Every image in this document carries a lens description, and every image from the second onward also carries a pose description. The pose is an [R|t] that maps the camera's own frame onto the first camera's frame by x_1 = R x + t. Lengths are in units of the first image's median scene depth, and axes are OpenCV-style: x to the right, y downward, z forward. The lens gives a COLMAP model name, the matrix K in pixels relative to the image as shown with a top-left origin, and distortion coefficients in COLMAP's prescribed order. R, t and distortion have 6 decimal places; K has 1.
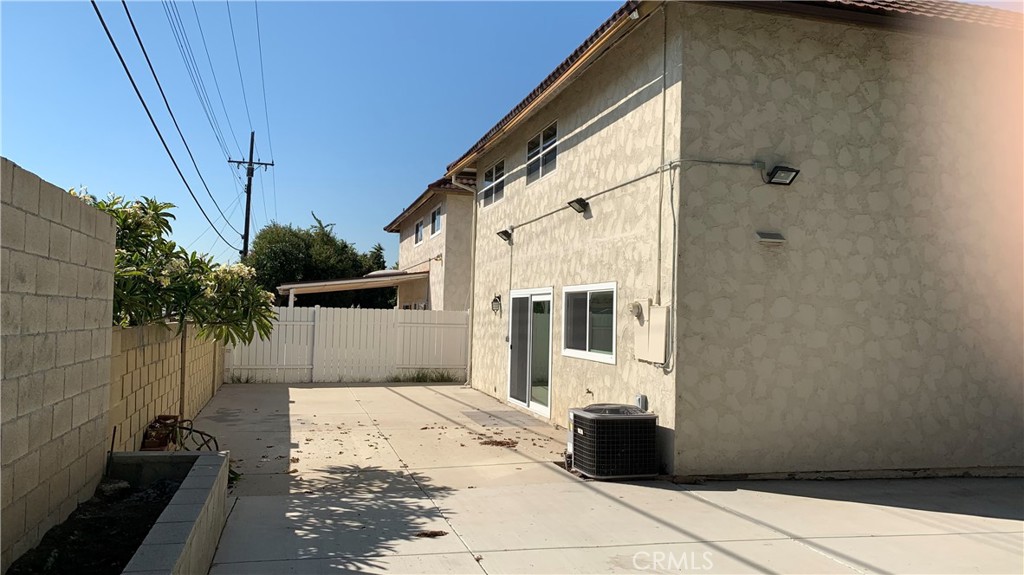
lens RADIAL K [[779.3, 0, 512.0], [0, 779.3, 287.5], [0, 0, 1]] dist [0.004541, -0.001650]
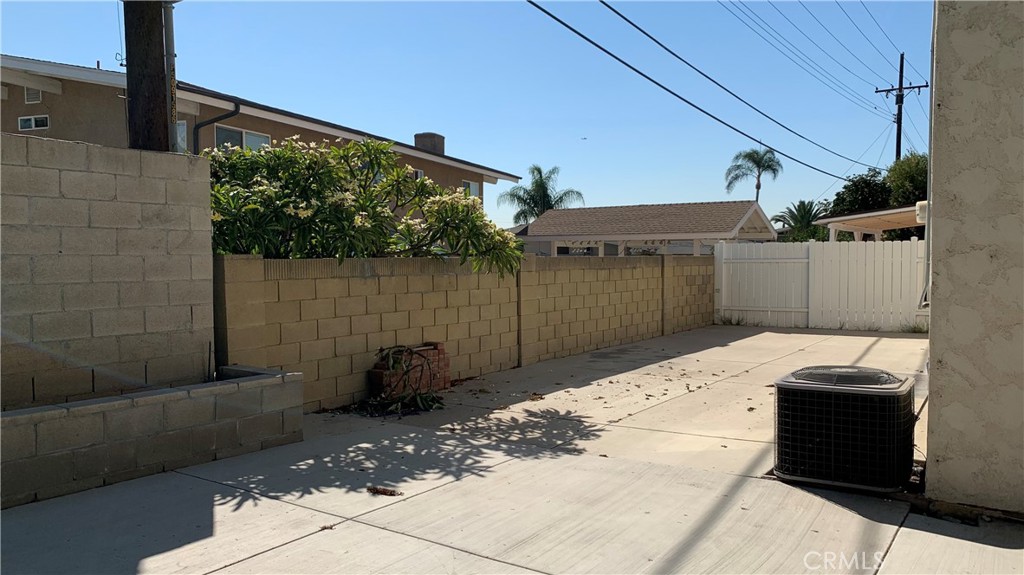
lens RADIAL K [[779.3, 0, 512.0], [0, 779.3, 287.5], [0, 0, 1]] dist [0.004541, -0.001650]
pose [[0.638380, 0.002786, -0.769716, 0.210578], [0.048494, 0.997861, 0.043831, 0.022639], [0.768192, -0.065308, 0.636880, 0.194124]]
